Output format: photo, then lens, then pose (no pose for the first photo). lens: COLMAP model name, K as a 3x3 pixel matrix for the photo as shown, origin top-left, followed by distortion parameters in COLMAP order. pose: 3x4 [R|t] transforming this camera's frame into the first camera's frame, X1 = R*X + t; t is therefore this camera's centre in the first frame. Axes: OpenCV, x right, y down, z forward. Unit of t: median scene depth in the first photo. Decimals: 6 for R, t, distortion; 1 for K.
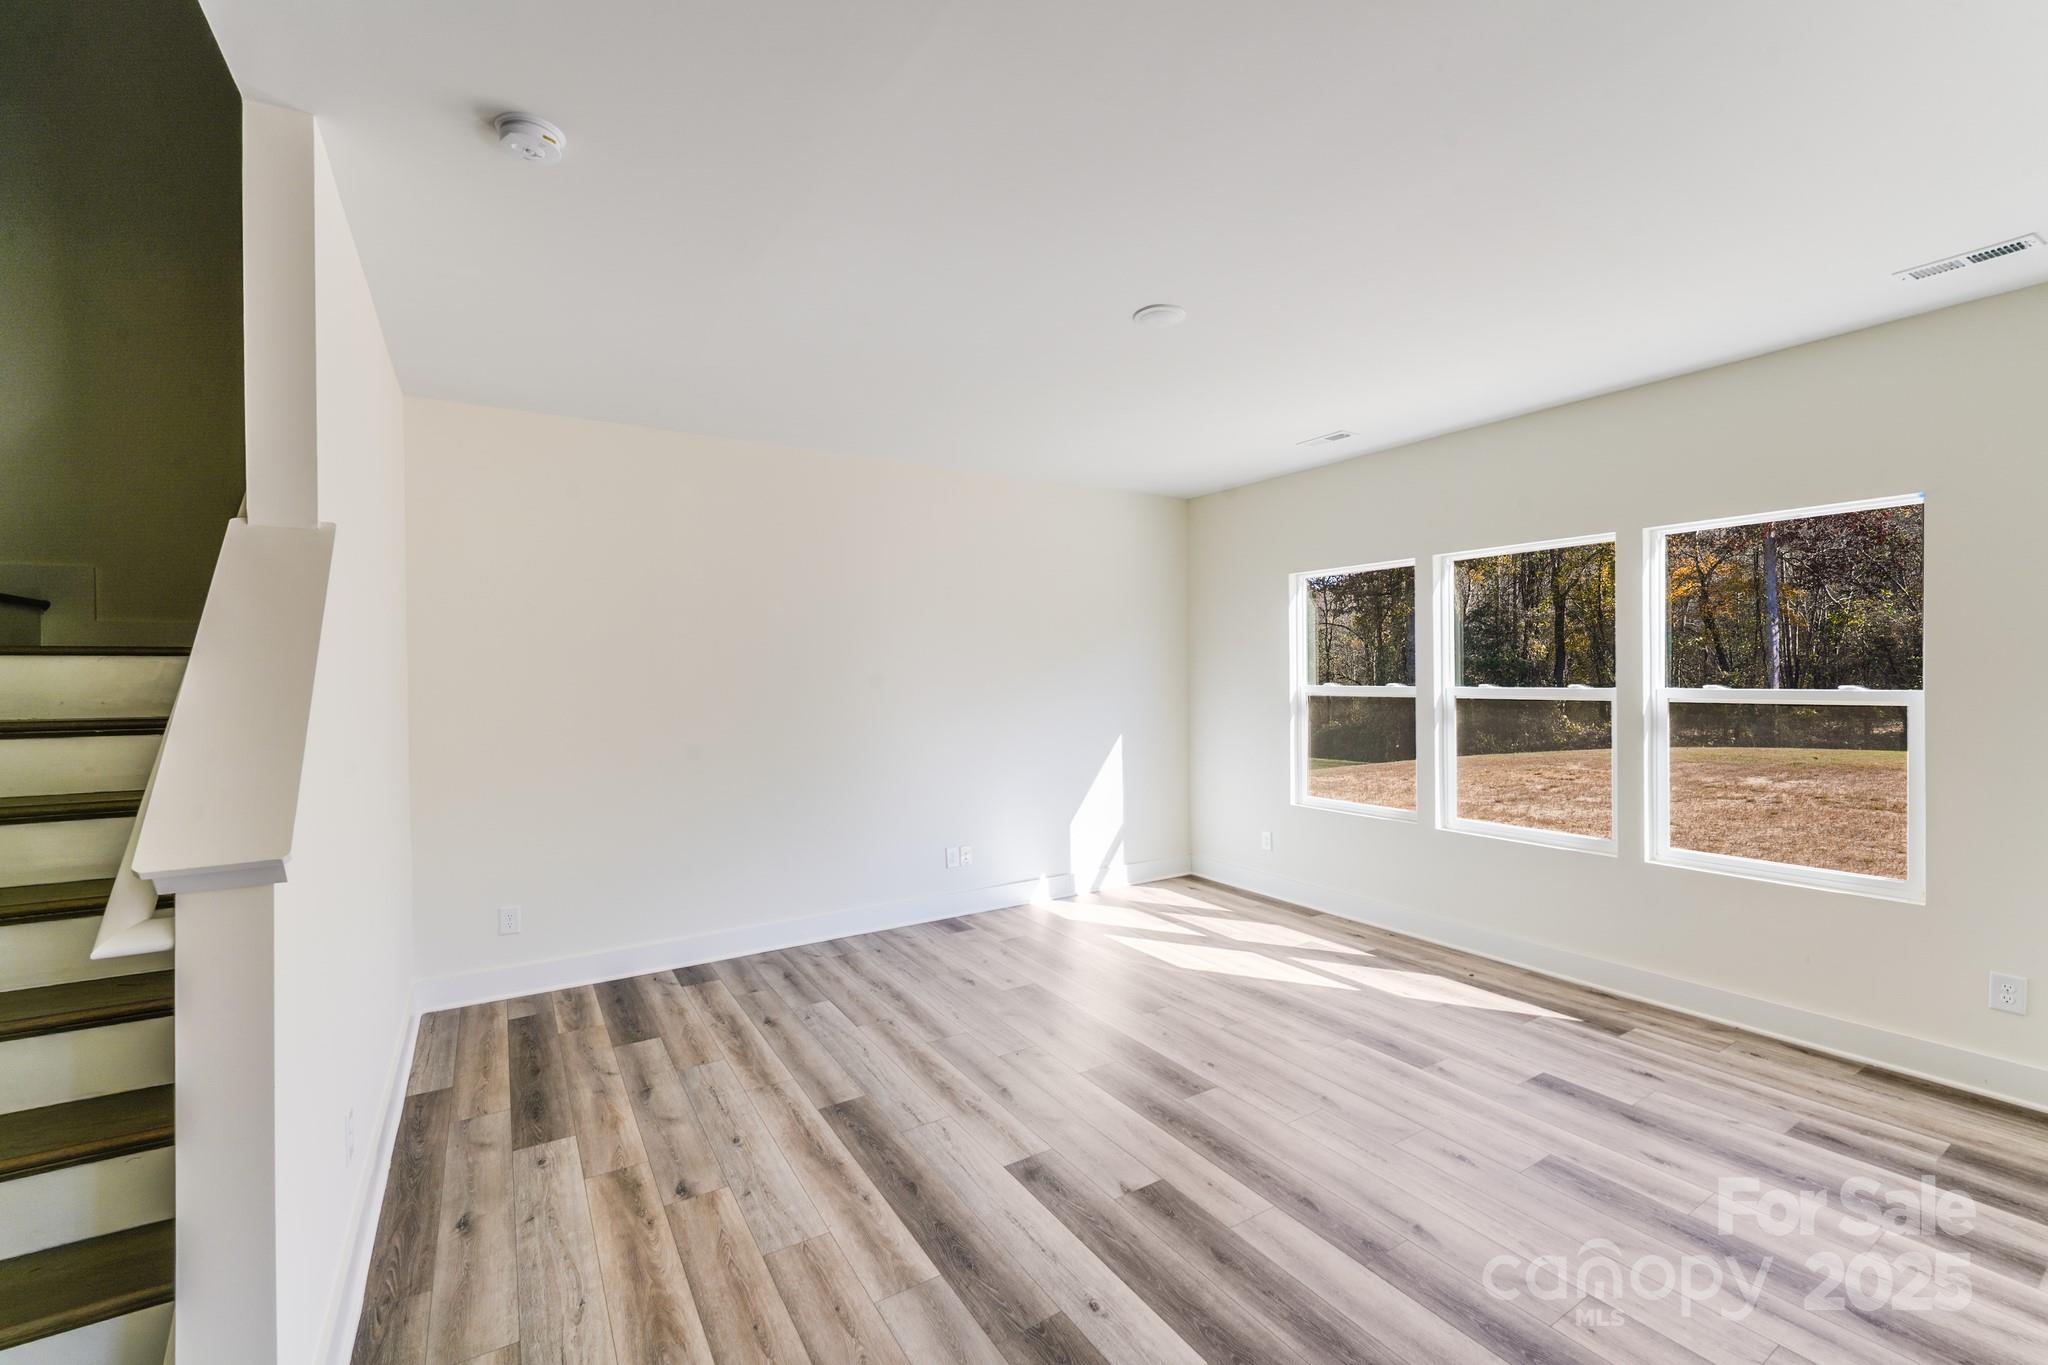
lens RADIAL K [[846.2, 0, 1011.1], [0, 846.2, 683.9], [0, 0, 1]] dist [-0.011025, -0.000882]
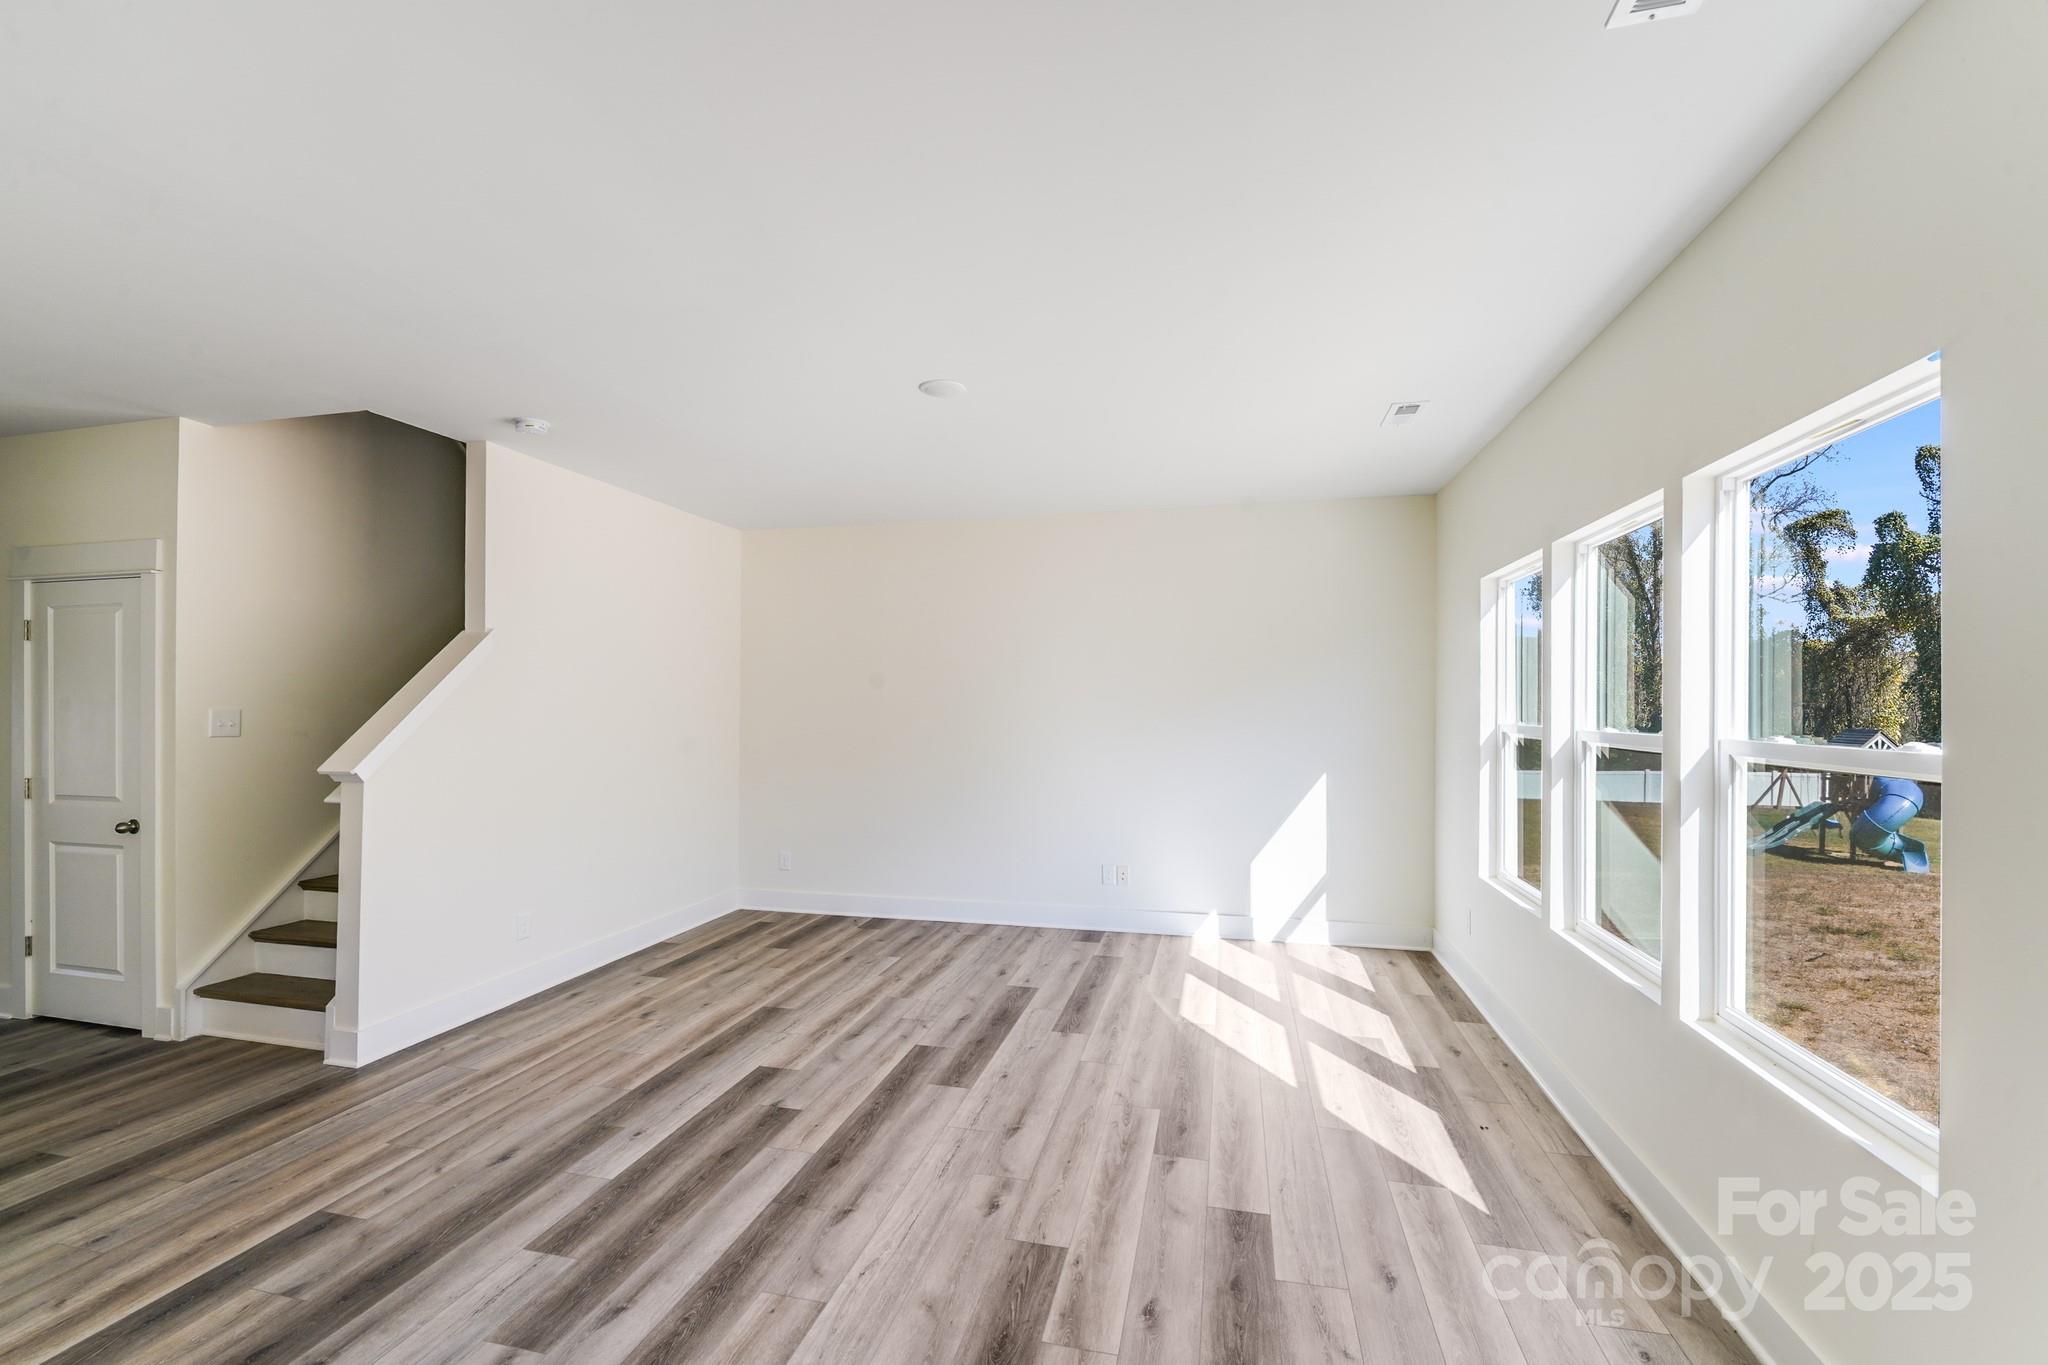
lens RADIAL K [[846.2, 0, 1017.4], [0, 846.2, 700.1], [0, 0, 1]] dist [-0.011025, -0.000882]
pose [[0.705808, 0.006603, -0.708372, 0.973203], [-0.016688, 0.999834, -0.007308, -0.012741], [0.708207, 0.016979, 0.705801, 0.250153]]
